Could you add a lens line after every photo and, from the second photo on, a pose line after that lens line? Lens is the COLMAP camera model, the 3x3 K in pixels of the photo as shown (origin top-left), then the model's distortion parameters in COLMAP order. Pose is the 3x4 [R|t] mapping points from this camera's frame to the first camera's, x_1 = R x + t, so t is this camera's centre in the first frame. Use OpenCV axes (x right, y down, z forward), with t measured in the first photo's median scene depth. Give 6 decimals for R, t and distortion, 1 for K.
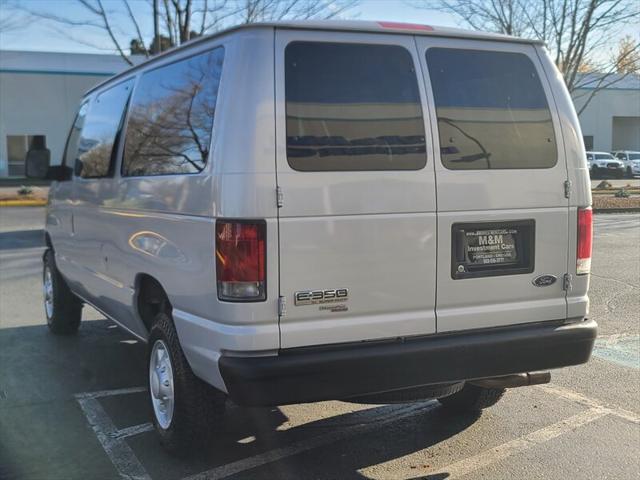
lens RADIAL K [[866.9, 0, 328.1], [0, 866.9, 240.9], [0, 0, 1]] dist [0.029814, 0.002014]
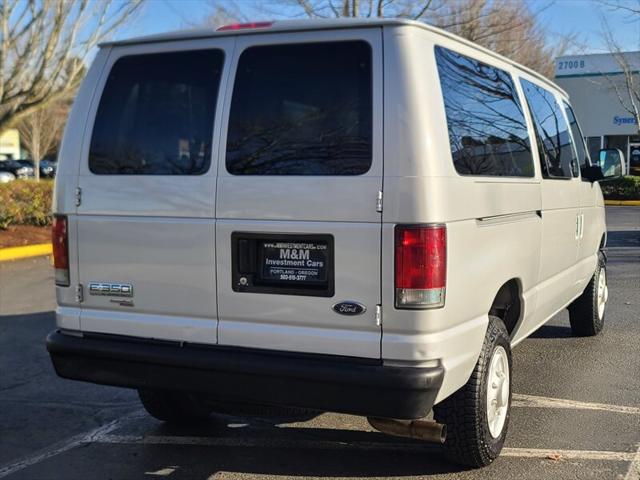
lens RADIAL K [[866.9, 0, 328.1], [0, 866.9, 240.9], [0, 0, 1]] dist [0.029814, 0.002014]
pose [[0.641218, 0.071840, -0.763989, 0.859219], [-0.070836, 0.996899, 0.034288, -0.046261], [0.764082, 0.032132, 0.644318, 0.432374]]
